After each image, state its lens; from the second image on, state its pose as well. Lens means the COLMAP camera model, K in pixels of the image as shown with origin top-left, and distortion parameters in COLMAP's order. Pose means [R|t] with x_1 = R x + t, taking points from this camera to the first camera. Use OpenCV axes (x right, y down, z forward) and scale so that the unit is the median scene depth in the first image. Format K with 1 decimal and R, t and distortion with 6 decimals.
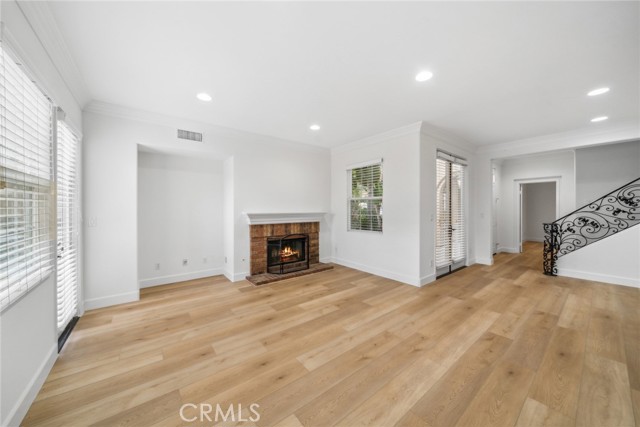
lens RADIAL K [[225.7, 0, 320.8], [0, 225.7, 208.9], [0, 0, 1]] dist [-0.005531, 0.000013]
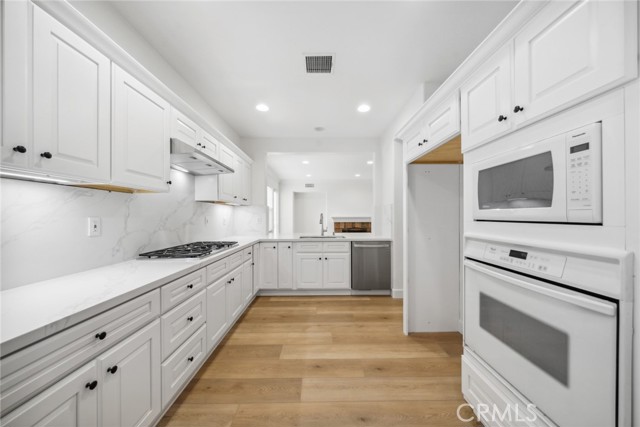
lens RADIAL K [[225.7, 0, 318.0], [0, 225.7, 215.6], [0, 0, 1]] dist [-0.005531, 0.000013]
pose [[0.788773, -0.002748, -0.614678, 1.039464], [0.000718, 0.999993, -0.003550, 0.016532], [0.614684, 0.002359, 0.788770, -0.918725]]
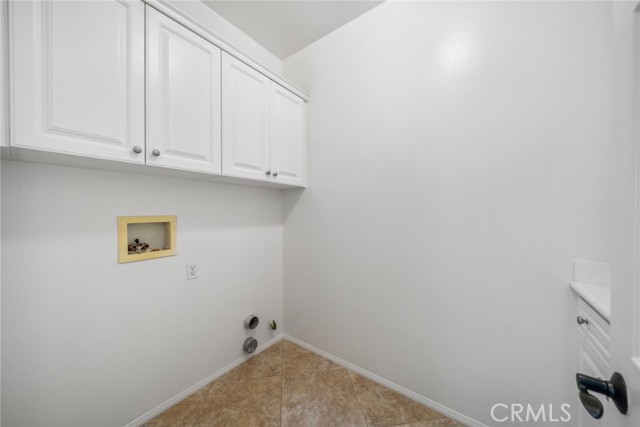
lens RADIAL K [[225.7, 0, 320.2], [0, 225.7, 213.3], [0, 0, 1]] dist [-0.005531, 0.000013]
pose [[0.267605, 0.003287, -0.963523, 0.902260], [-0.001686, 0.999994, 0.002943, 0.011664], [0.963527, 0.000837, 0.267609, -0.772195]]
